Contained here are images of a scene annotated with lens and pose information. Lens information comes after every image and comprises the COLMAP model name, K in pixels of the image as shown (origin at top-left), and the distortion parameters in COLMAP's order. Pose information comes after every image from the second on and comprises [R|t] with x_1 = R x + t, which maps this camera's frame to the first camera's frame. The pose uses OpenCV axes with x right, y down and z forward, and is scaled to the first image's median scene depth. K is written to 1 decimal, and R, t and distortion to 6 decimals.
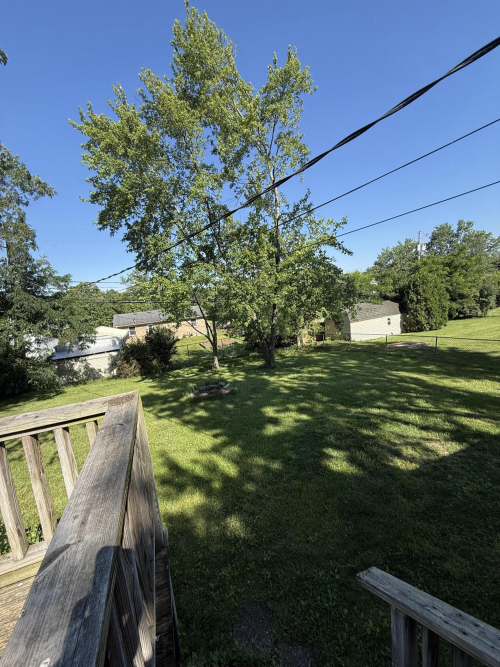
lens RADIAL K [[266.0, 0, 246.5], [0, 266.0, 333.2], [0, 0, 1]] dist [0.001570, 0.000171]
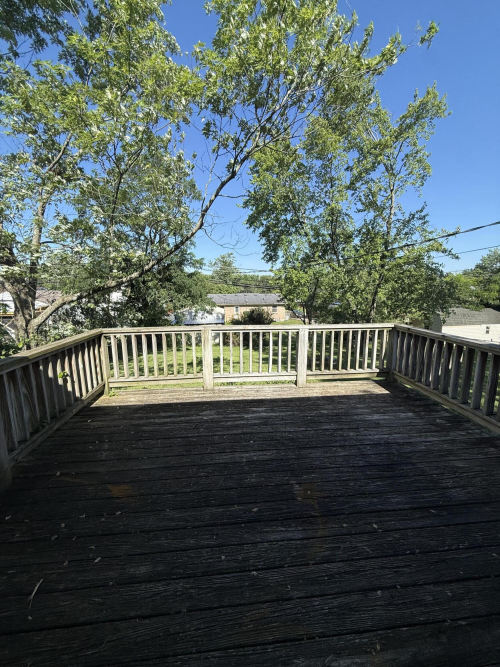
lens RADIAL K [[266.0, 0, 254.0], [0, 266.0, 333.8], [0, 0, 1]] dist [0.001570, 0.000171]
pose [[0.966562, 0.132227, -0.219712, -0.150429], [-0.123396, 0.990914, 0.053507, 0.055387], [0.224791, -0.024607, 0.974096, -0.288078]]
